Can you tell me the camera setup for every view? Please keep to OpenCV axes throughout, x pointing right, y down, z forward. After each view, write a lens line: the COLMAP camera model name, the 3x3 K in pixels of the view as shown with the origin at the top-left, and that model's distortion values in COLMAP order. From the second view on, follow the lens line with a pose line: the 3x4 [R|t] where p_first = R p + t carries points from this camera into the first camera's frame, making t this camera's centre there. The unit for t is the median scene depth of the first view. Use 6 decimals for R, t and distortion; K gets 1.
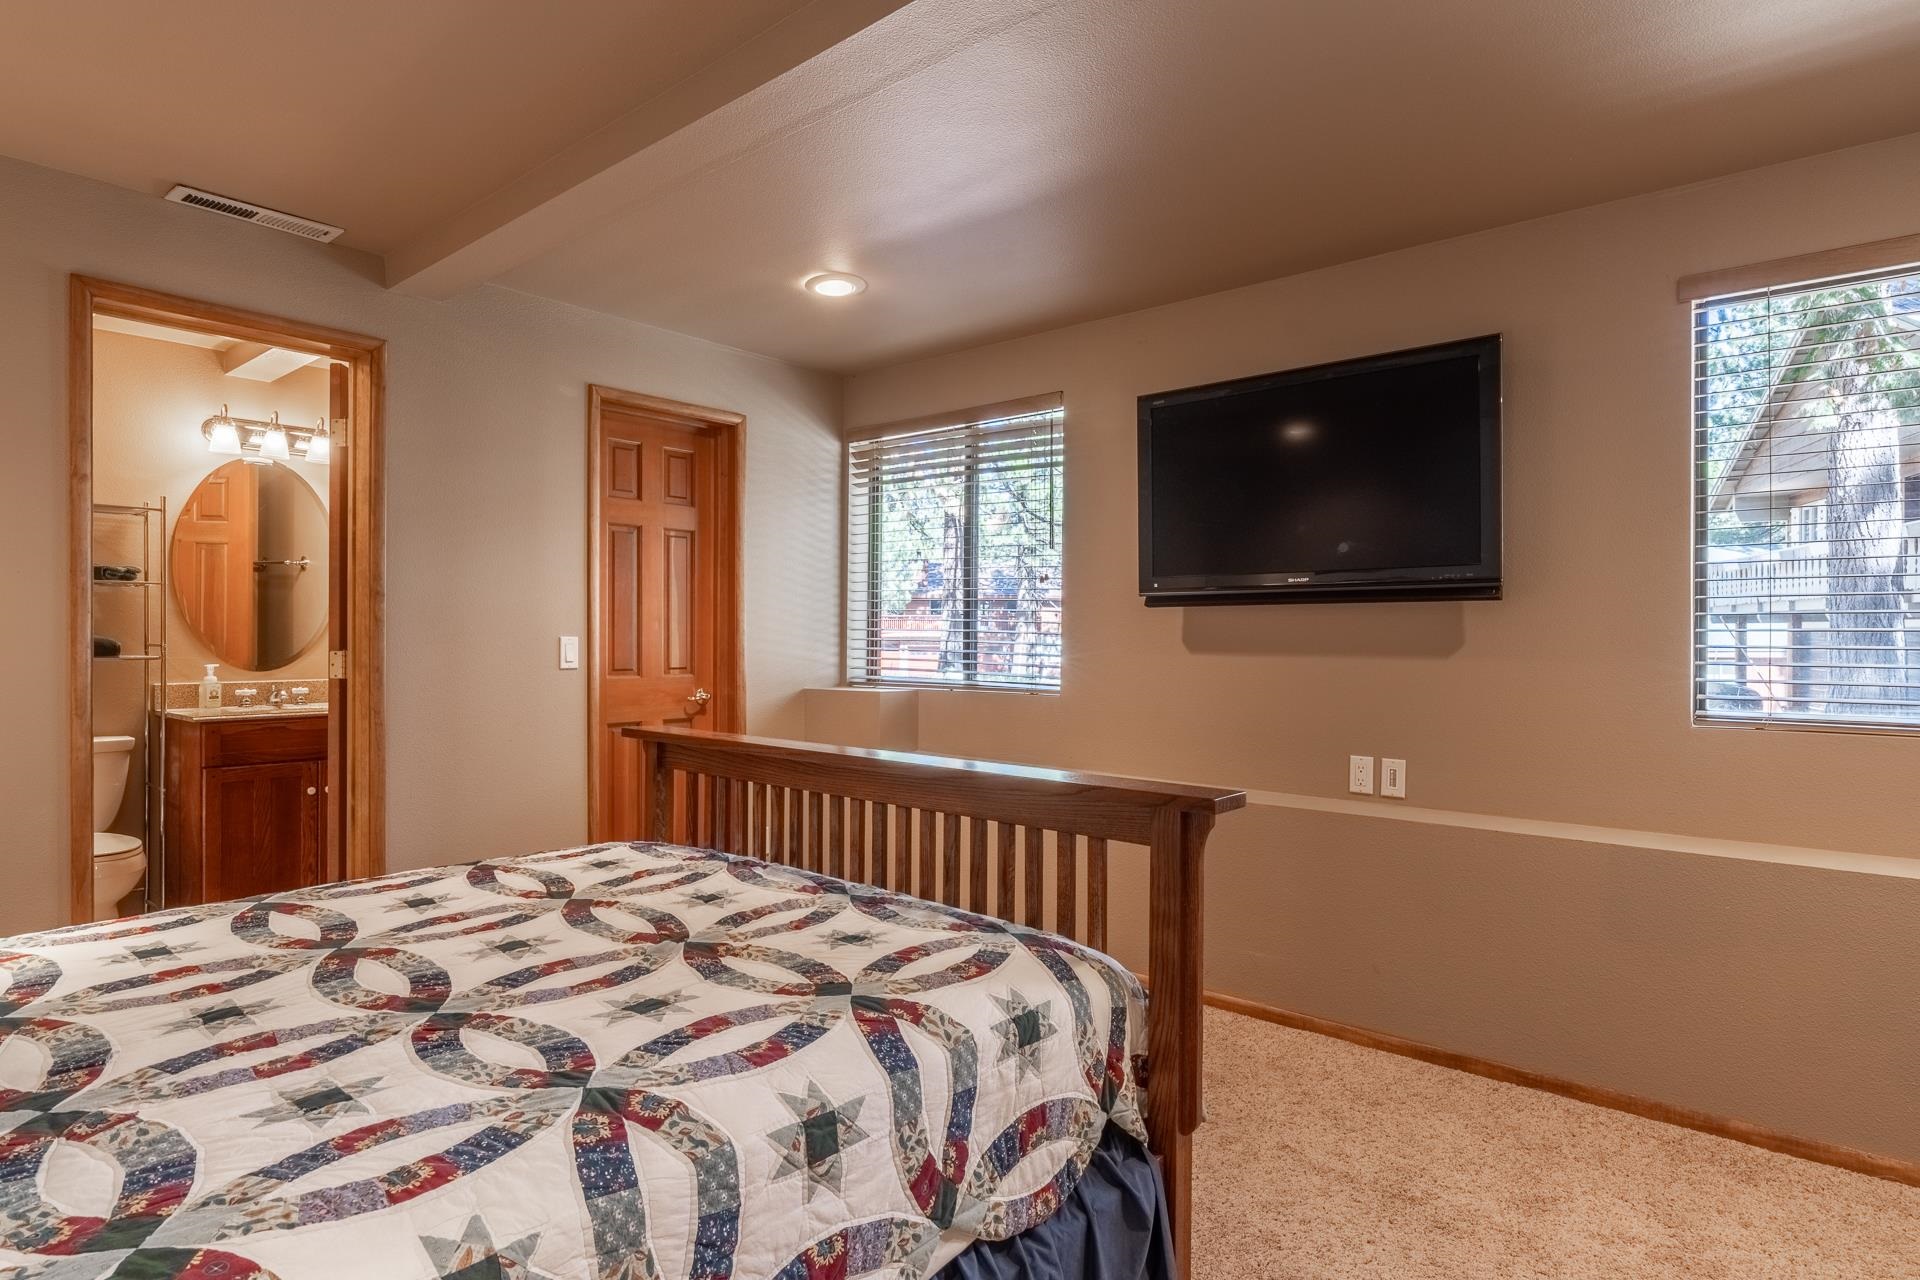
lens RADIAL K [[1020.8, 0, 954.0], [0, 1020.8, 633.8], [0, 0, 1]] dist [-0.001271, -0.002117]
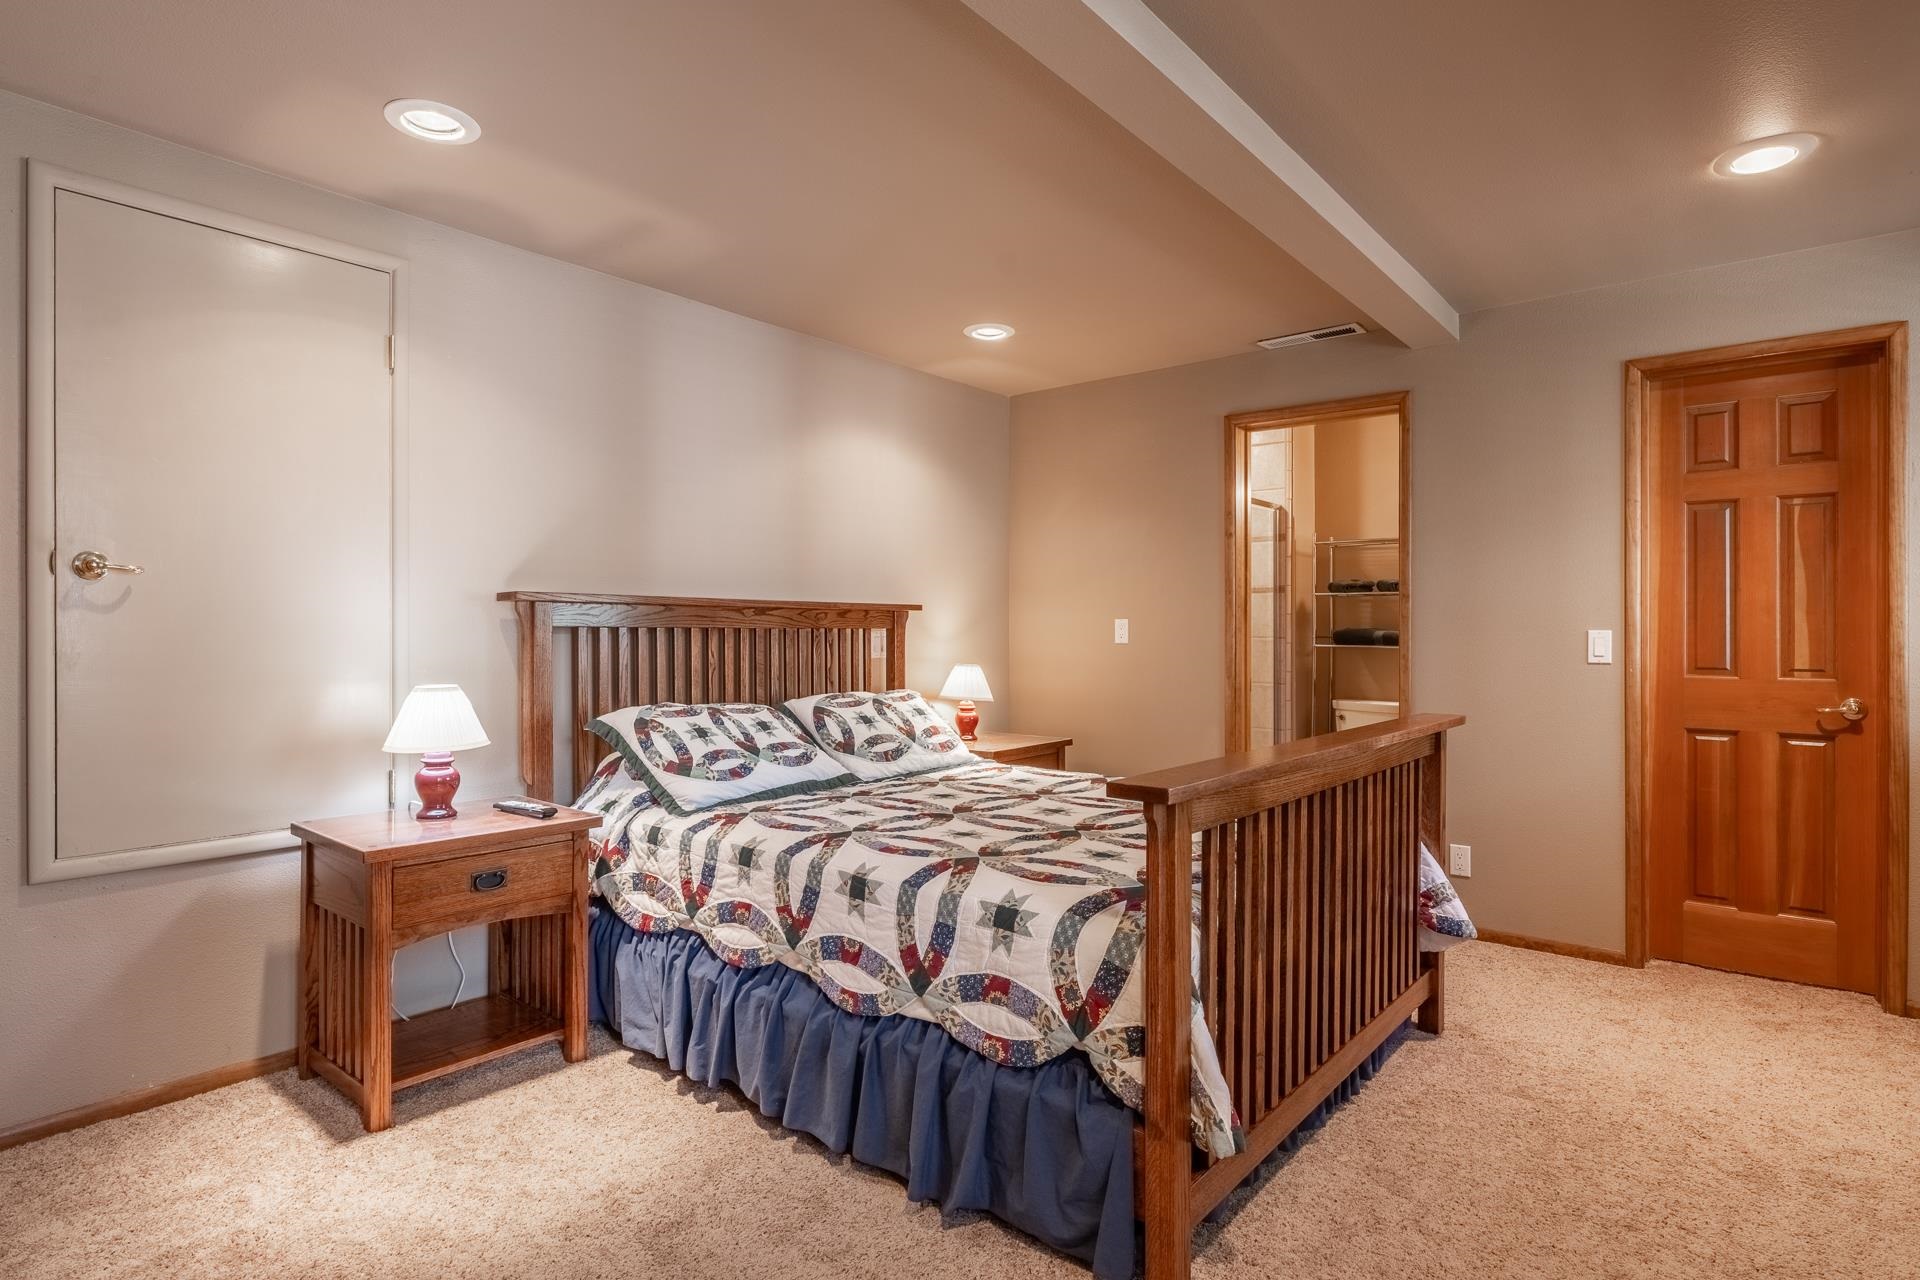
lens RADIAL K [[1020.8, 0, 966.0], [0, 1020.8, 648.1], [0, 0, 1]] dist [-0.001271, -0.002117]
pose [[0.007040, 0.010221, -0.999923, 1.290567], [0.000378, 0.999948, 0.010224, 0.020898], [0.999975, -0.000450, 0.007036, 0.869397]]
